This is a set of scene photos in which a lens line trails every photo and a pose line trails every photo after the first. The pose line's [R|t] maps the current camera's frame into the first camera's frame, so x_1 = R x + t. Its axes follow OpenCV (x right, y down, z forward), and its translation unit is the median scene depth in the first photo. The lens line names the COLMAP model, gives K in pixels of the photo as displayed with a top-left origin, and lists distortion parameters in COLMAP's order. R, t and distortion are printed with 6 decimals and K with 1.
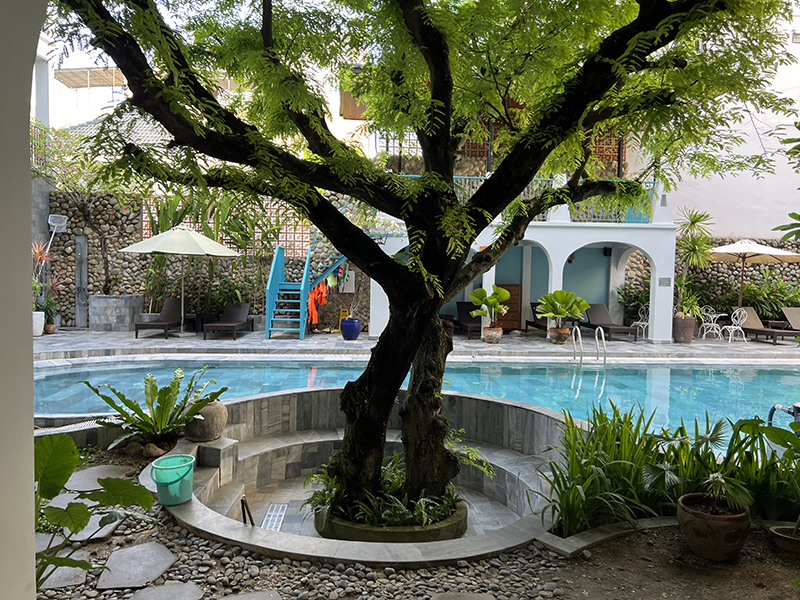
lens RADIAL K [[597.7, 0, 401.1], [0, 597.7, 298.9], [0, 0, 1]] dist [0.057753, -0.066890]
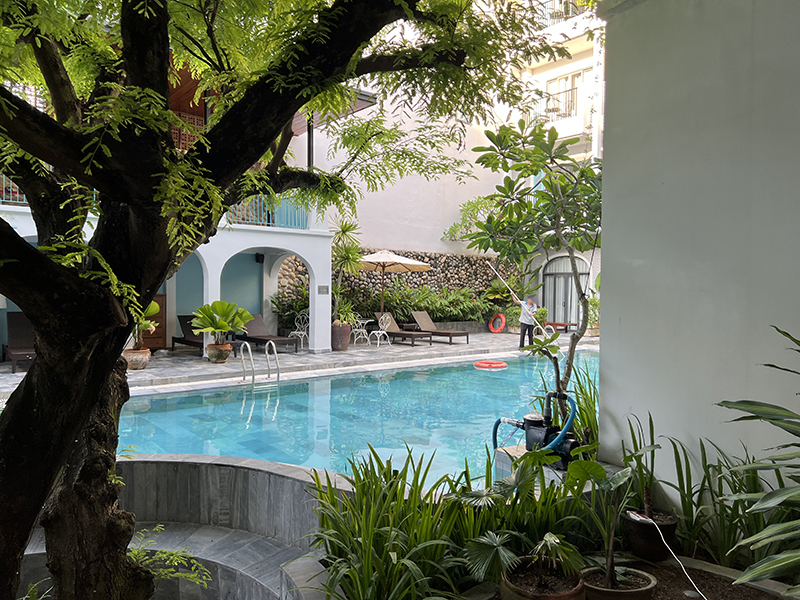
lens RADIAL K [[597.7, 0, 404.2], [0, 597.7, 297.6], [0, 0, 1]] dist [0.057753, -0.066890]
pose [[0.814568, -0.019709, 0.579734, -0.021518], [0.028823, 0.999563, -0.006518, -0.005546], [-0.579352, 0.022019, 0.814780, 0.127955]]
